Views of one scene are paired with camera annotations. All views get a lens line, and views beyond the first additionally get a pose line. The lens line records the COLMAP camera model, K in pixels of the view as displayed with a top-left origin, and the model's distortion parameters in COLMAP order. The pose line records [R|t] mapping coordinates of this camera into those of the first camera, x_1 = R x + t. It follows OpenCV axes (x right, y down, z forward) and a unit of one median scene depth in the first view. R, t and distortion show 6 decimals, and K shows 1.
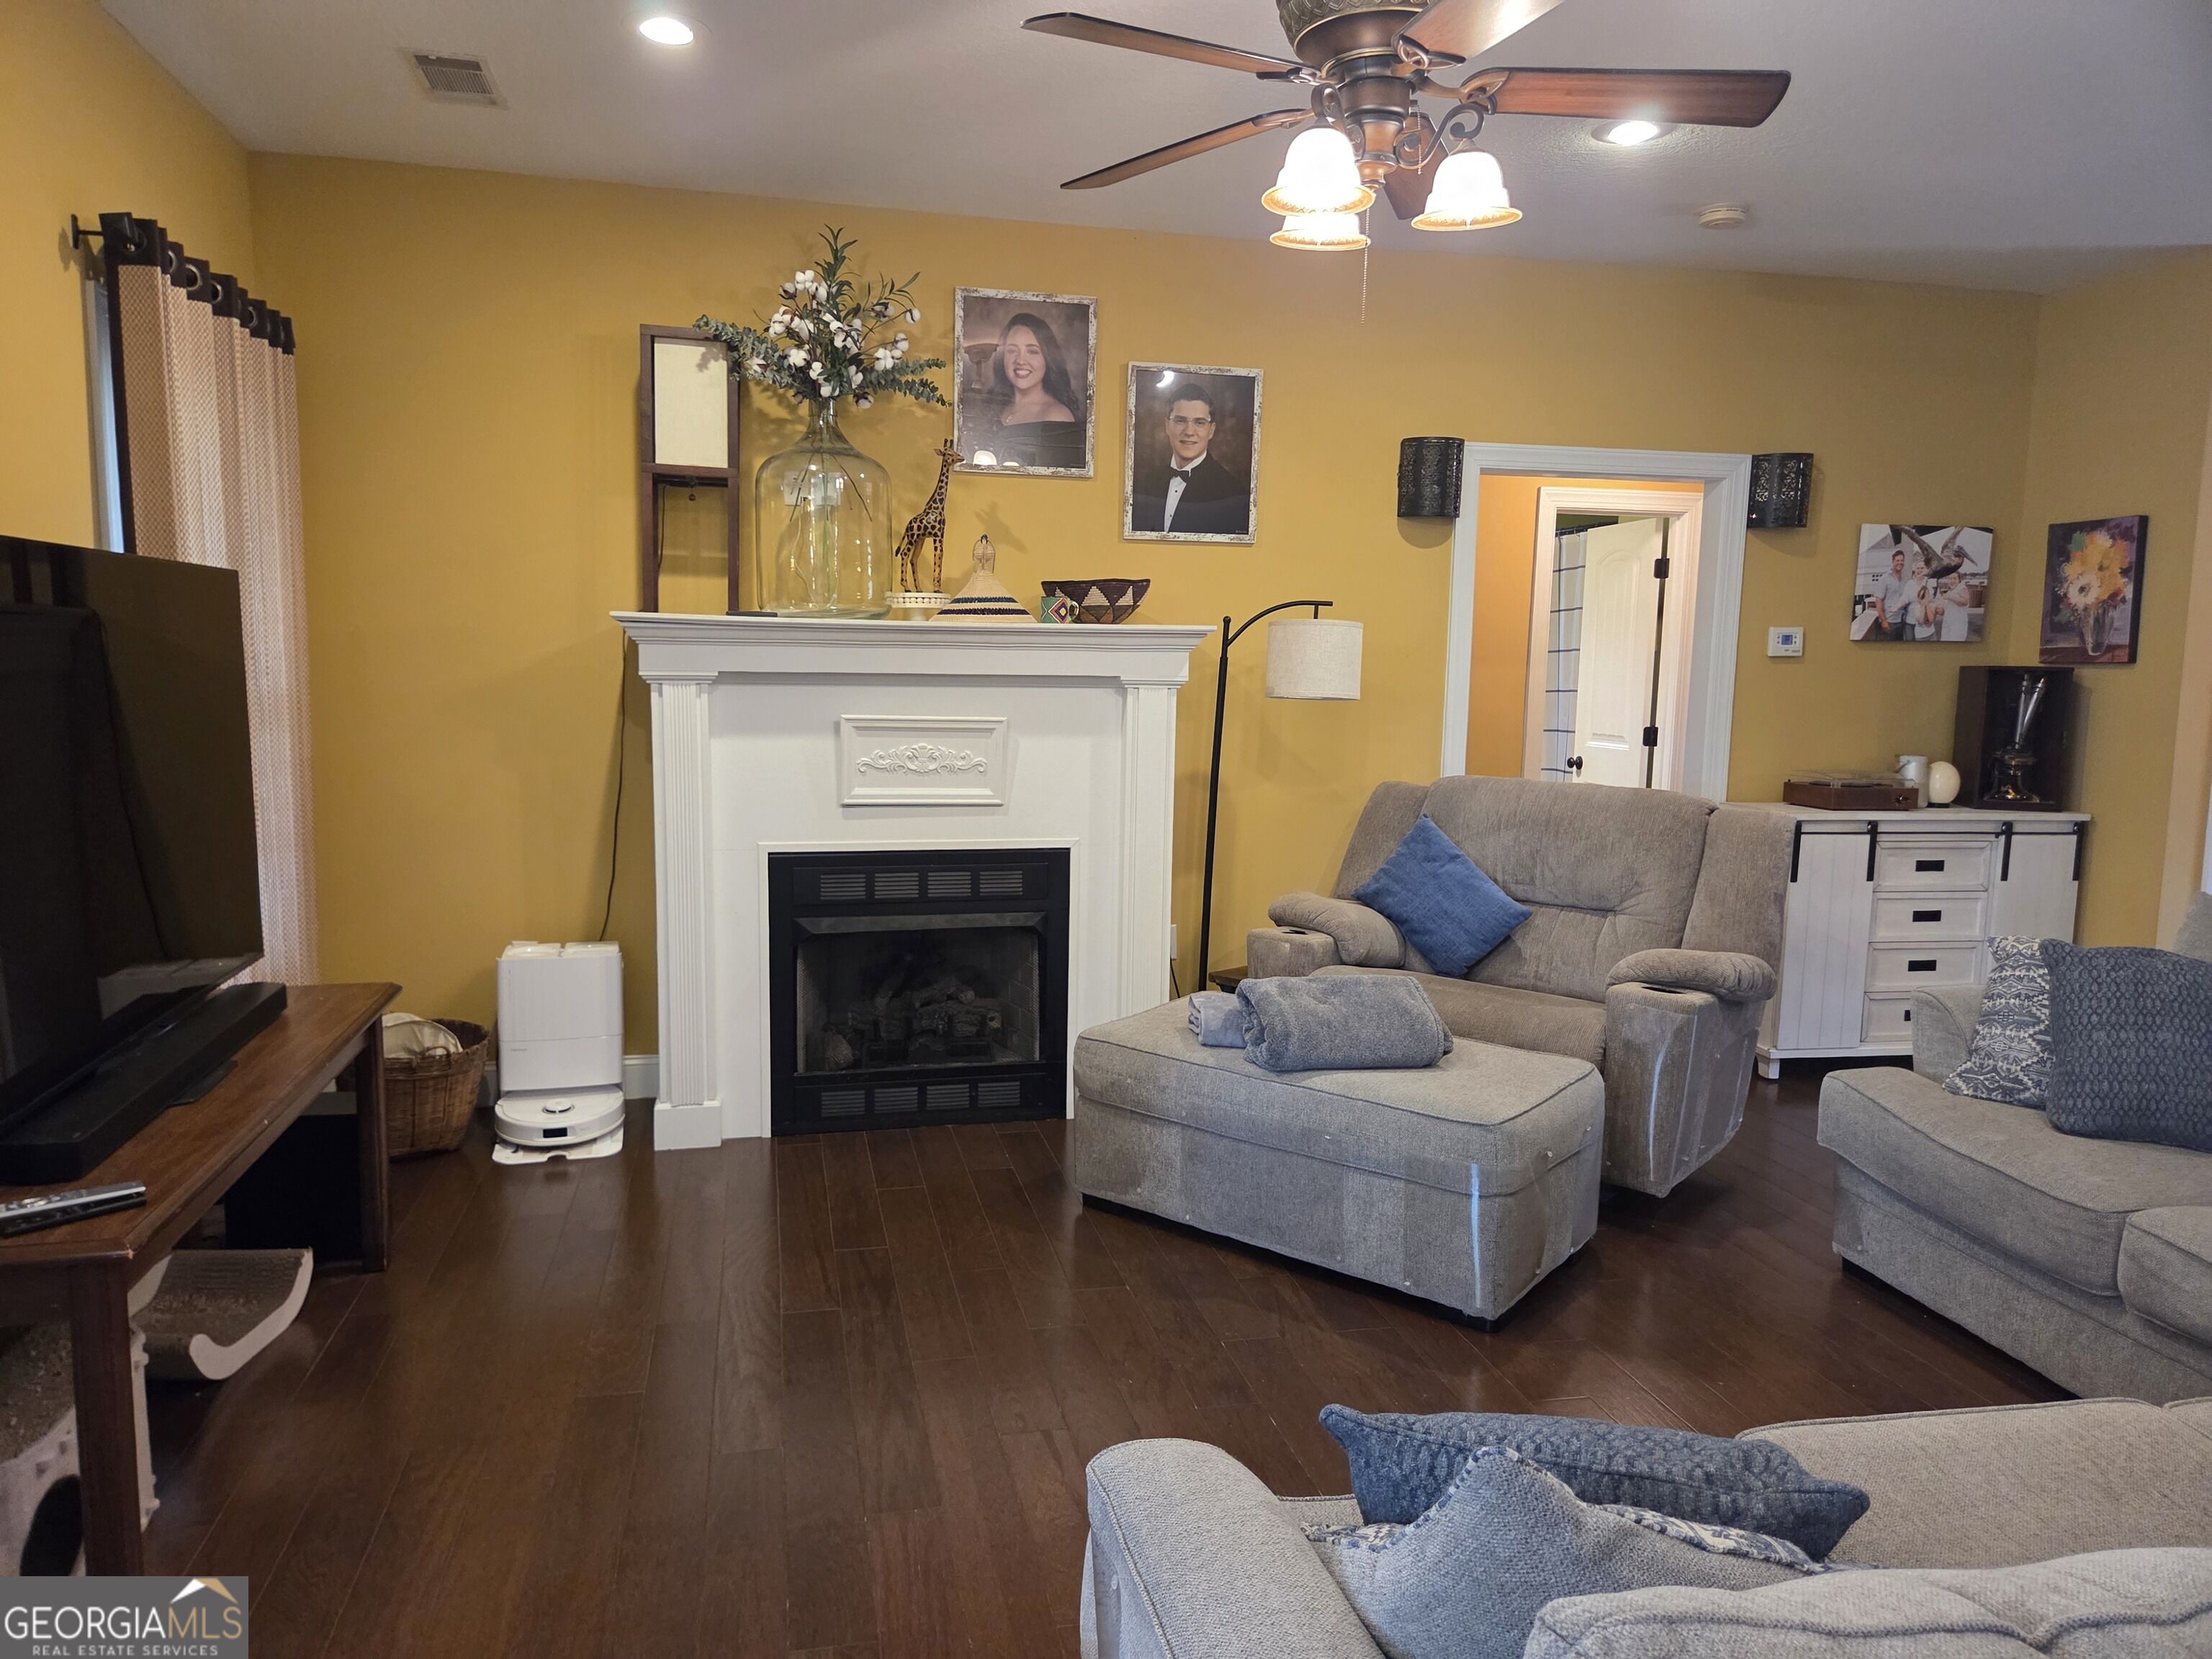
lens RADIAL K [[1486.7, 0, 1077.8], [0, 1486.7, 831.3], [0, 0, 1]] dist [0.070255, -0.060112]
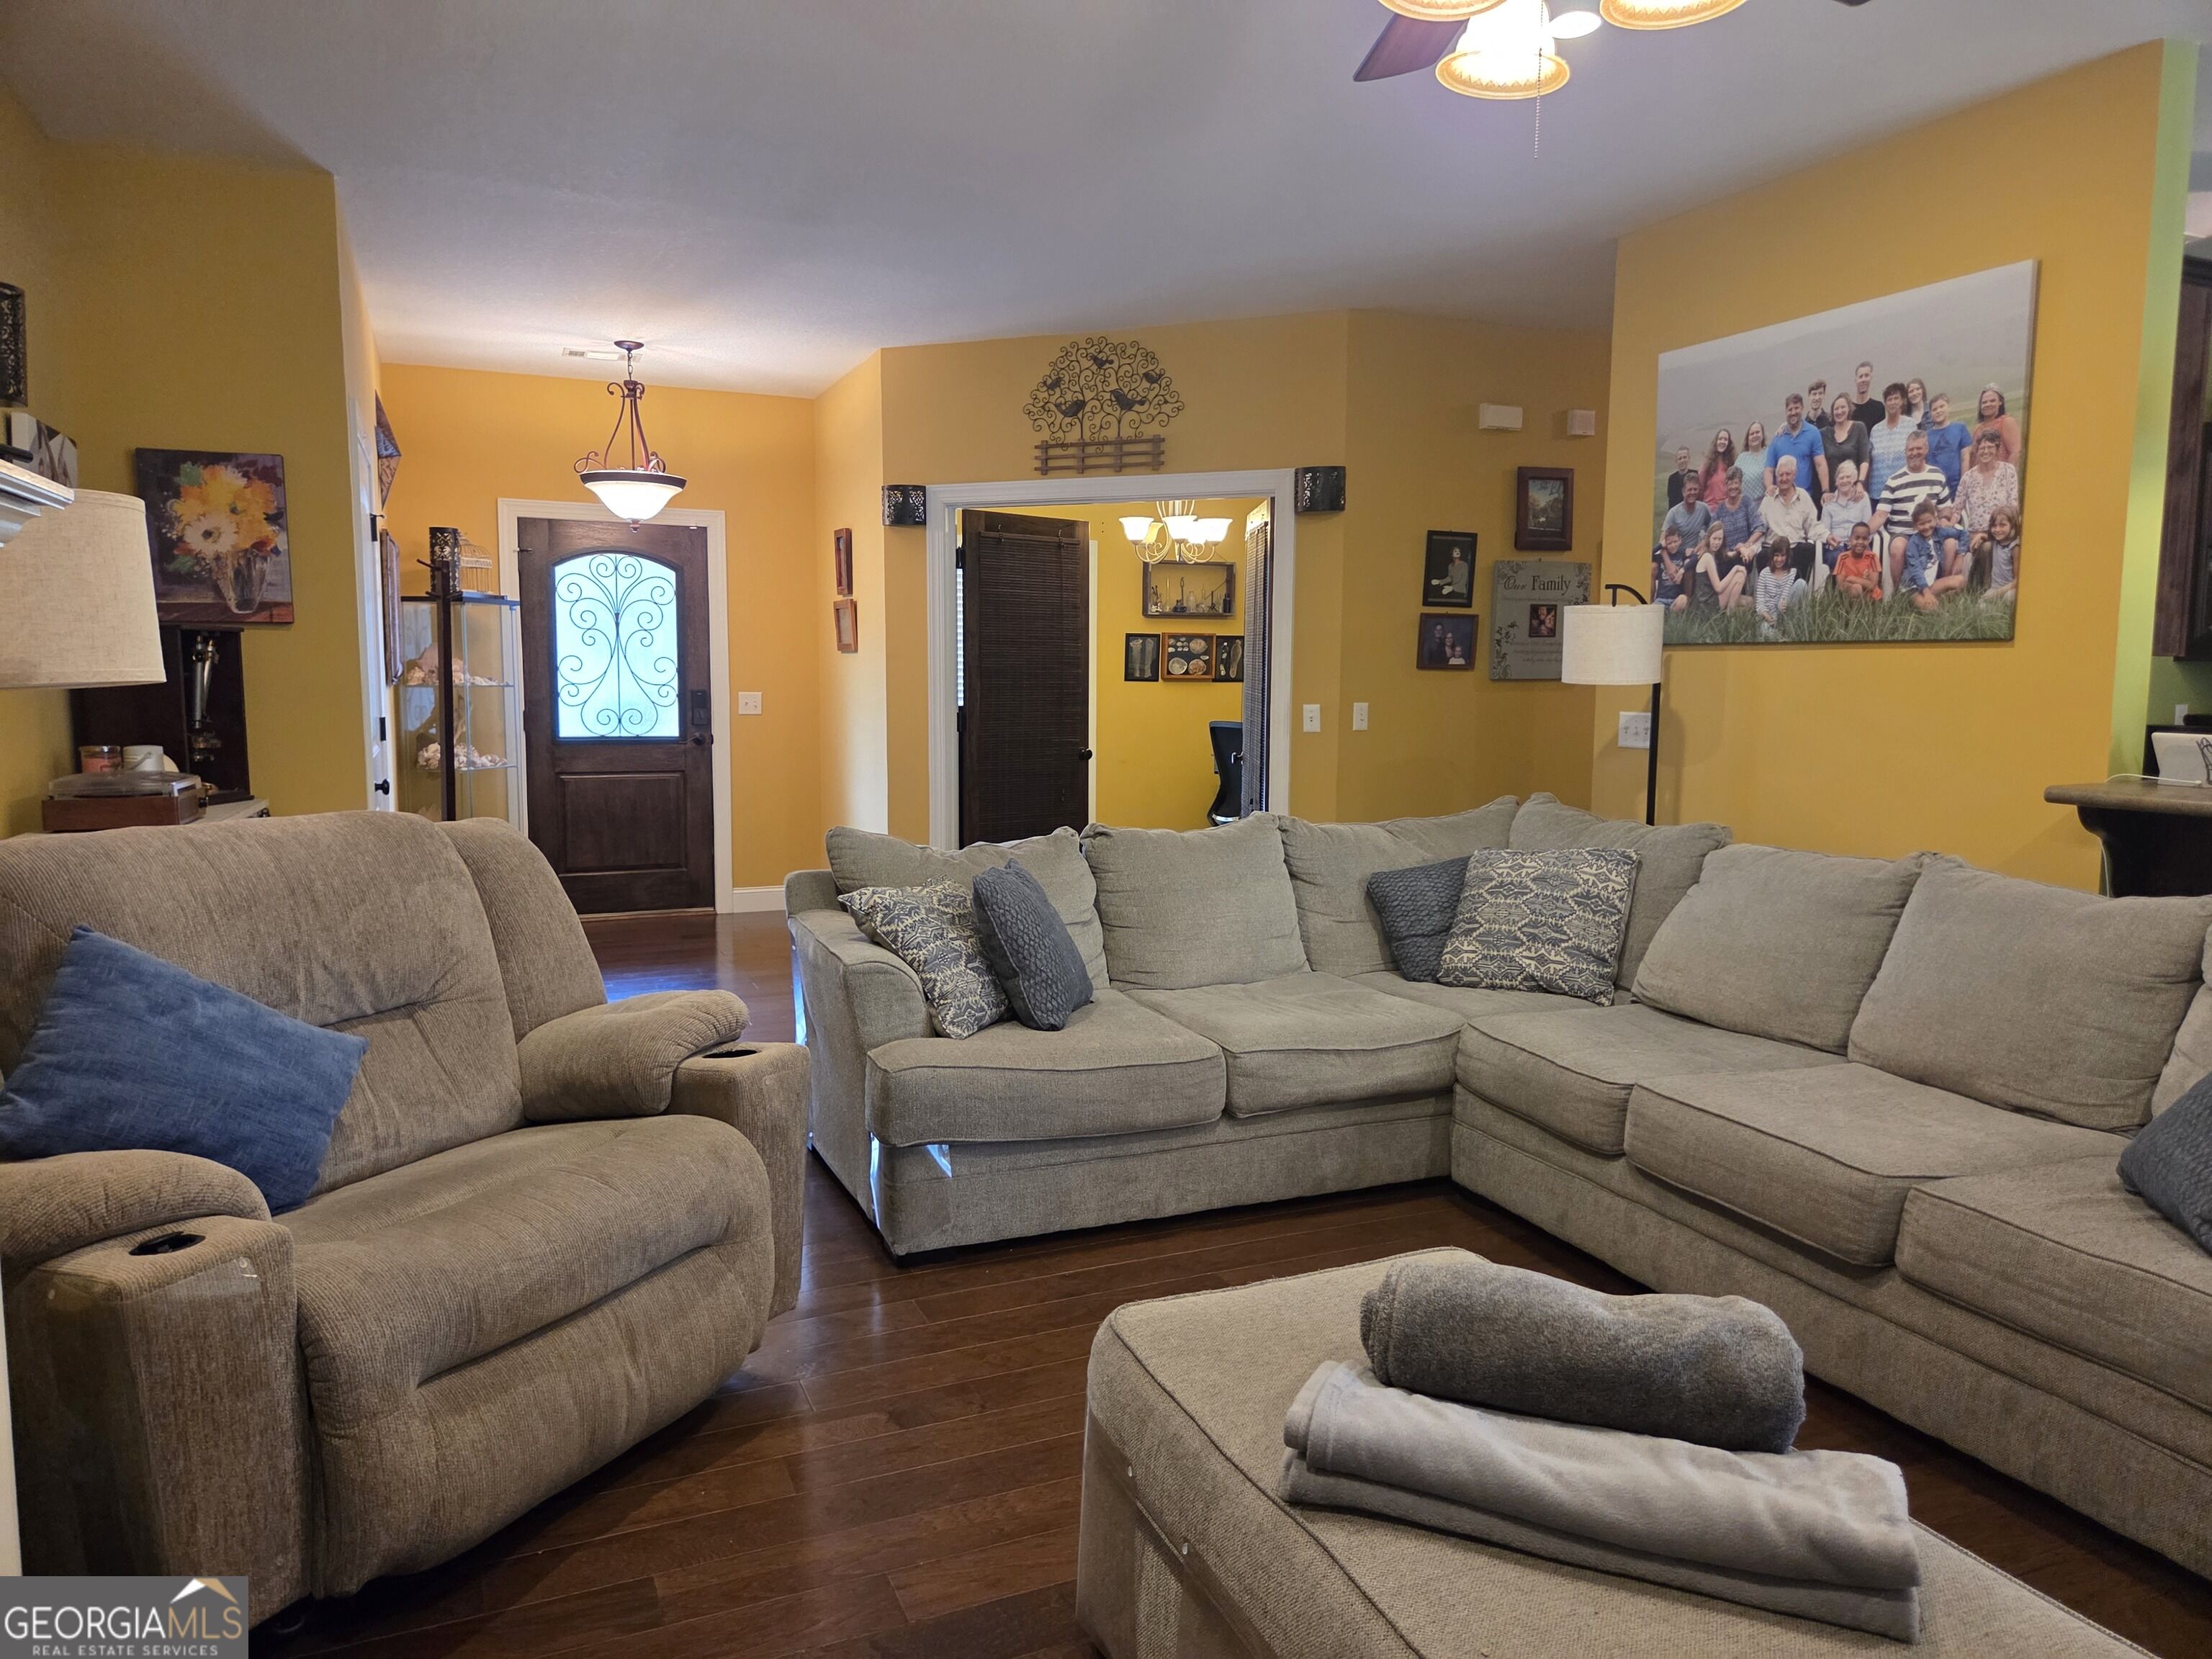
lens RADIAL K [[1483.2, 0, 1113.5], [0, 1483.2, 816.7], [0, 0, 1]] dist [0.069269, -0.001135]
pose [[-0.193602, -0.117644, 0.974001, -0.313408], [0.104812, 0.984623, 0.139760, -0.082362], [-0.975465, 0.129145, -0.178294, 0.791317]]
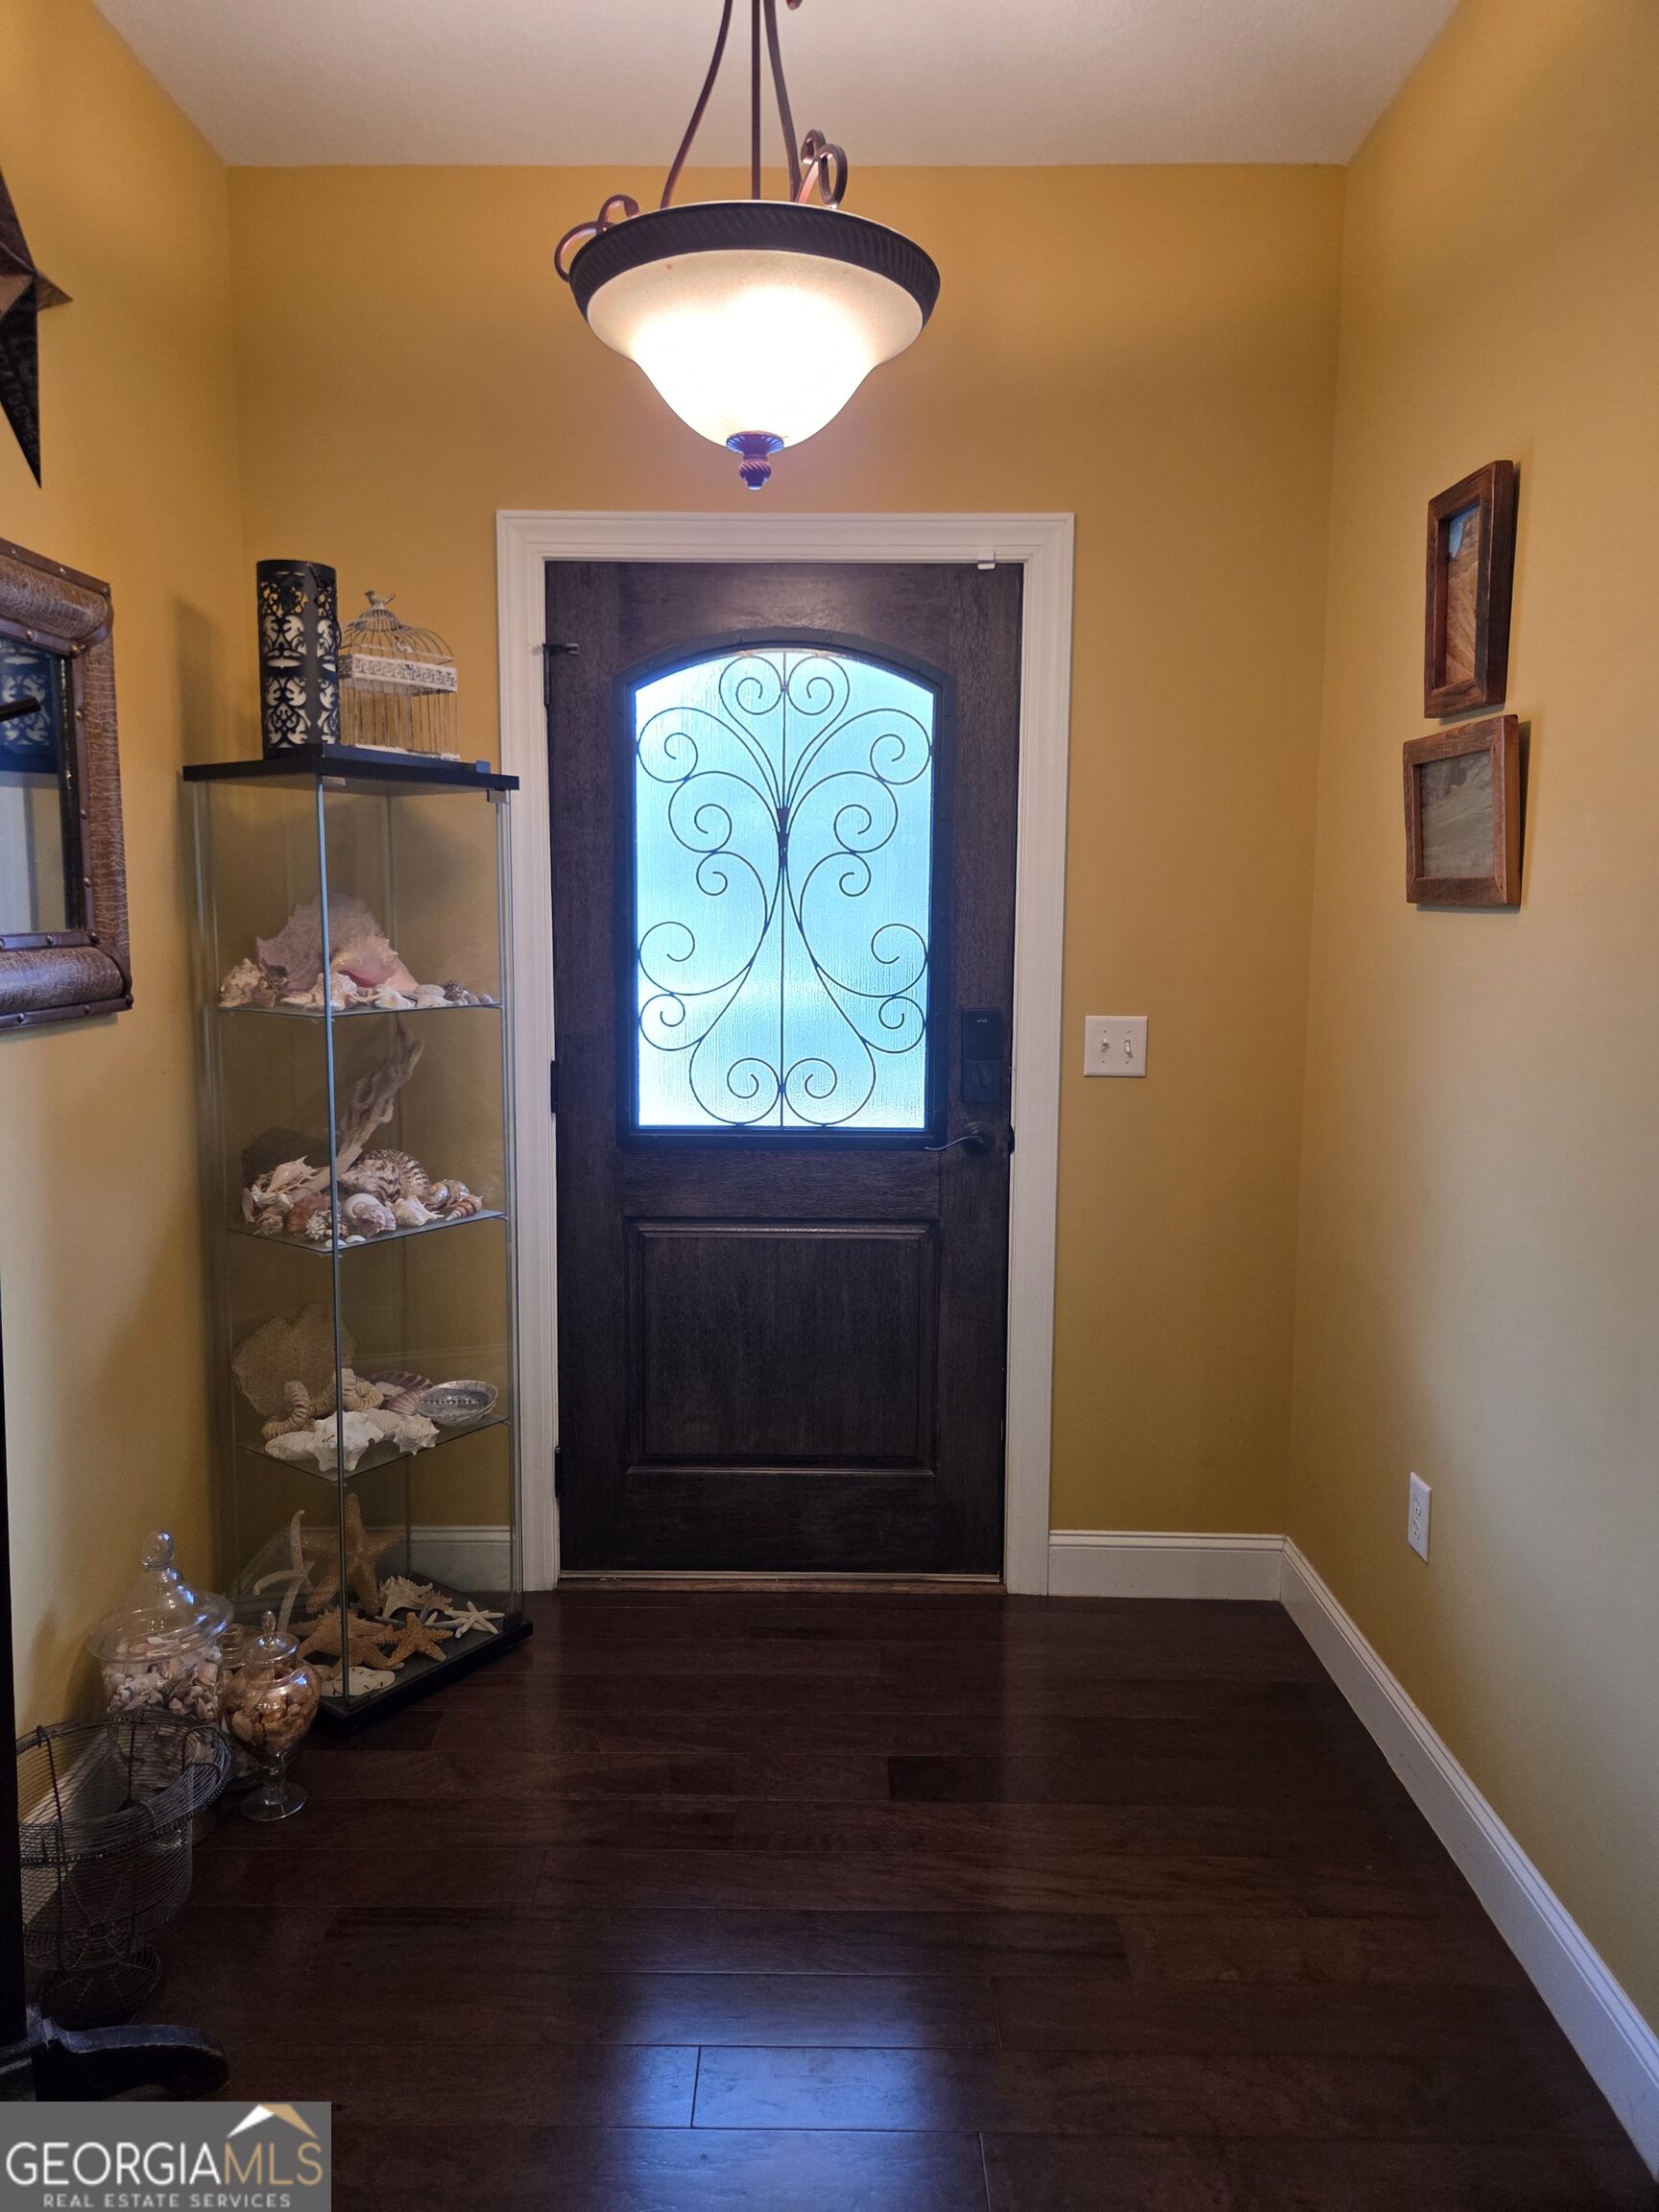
lens RADIAL K [[1486.7, 0, 819.2], [0, 1486.7, 1081.3], [0, 0, 1]] dist [0.070255, -0.060112]
pose [[0.217544, -0.133909, 0.966821, 0.860888], [0.115770, 0.987092, 0.110667, -0.084708], [-0.969160, 0.087853, 0.230239, 0.856226]]
